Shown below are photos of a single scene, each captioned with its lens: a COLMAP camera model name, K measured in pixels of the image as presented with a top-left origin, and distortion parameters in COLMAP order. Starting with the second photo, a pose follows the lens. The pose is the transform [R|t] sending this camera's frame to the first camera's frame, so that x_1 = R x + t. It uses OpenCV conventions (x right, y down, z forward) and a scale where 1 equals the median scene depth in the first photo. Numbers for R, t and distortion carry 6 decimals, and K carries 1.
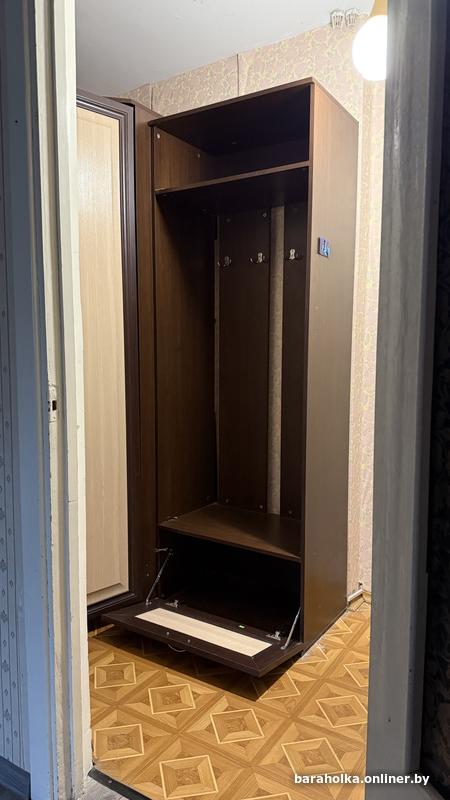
lens RADIAL K [[568.0, 0, 225.0], [0, 568.0, 400.0], [0, 0, 1]] dist [0.000388, -0.000115]
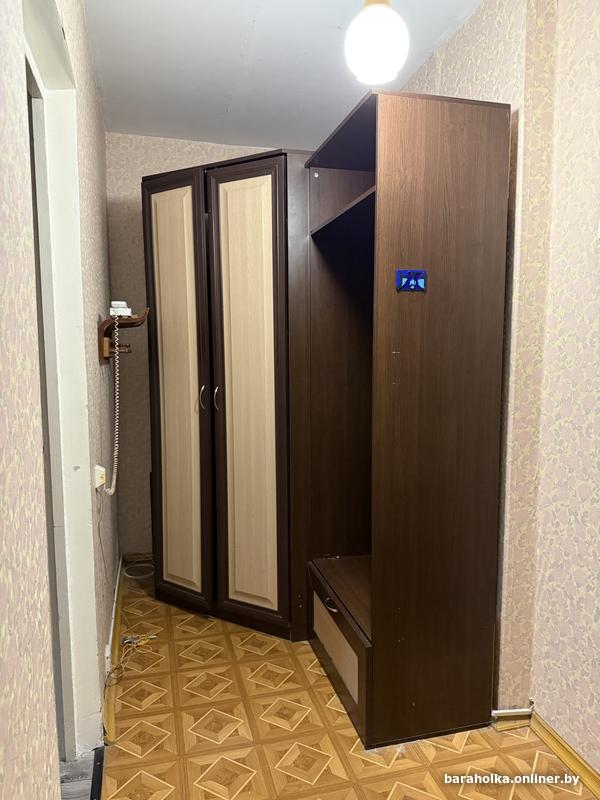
lens RADIAL K [[568.7, 0, 300.0], [0, 568.7, 400.0], [0, 0, 1]] dist [-0.000003, -0.007973]
pose [[0.740036, 0.059603, -0.669921, 0.699904], [-0.052652, 0.998143, 0.030642, -0.125147], [0.670503, 0.012597, 0.741800, 0.308598]]
